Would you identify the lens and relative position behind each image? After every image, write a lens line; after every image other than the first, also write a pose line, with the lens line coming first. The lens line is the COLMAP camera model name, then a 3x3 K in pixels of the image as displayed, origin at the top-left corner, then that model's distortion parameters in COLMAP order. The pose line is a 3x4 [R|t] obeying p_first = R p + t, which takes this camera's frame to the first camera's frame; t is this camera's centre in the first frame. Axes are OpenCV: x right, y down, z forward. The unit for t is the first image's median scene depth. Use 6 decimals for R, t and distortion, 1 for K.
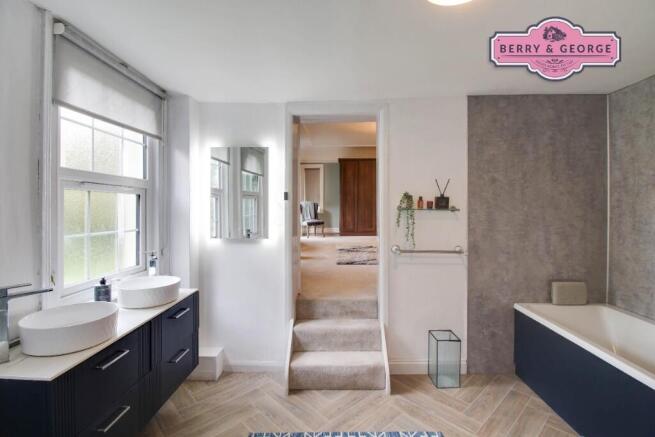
lens RADIAL K [[309.7, 0, 331.3], [0, 309.7, 214.7], [0, 0, 1]] dist [-0.002866, -0.000663]
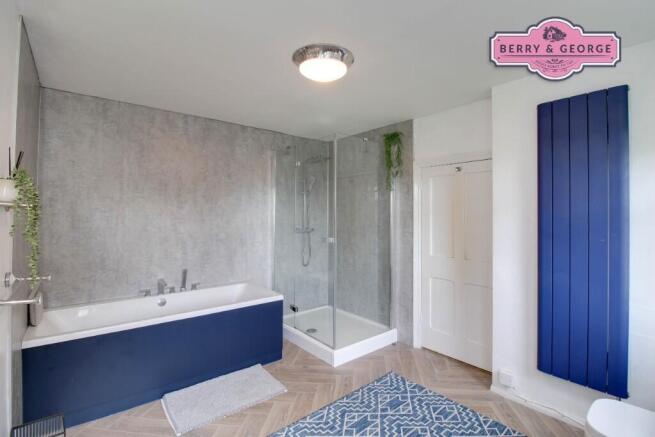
lens RADIAL K [[309.7, 0, 331.3], [0, 309.7, 214.7], [0, 0, 1]] dist [-0.002866, -0.000663]
pose [[-0.649961, -0.000127, 0.759967, -0.219574], [0.005622, 0.999972, 0.004975, 0.001570], [-0.759947, 0.007506, -0.649942, 0.523002]]
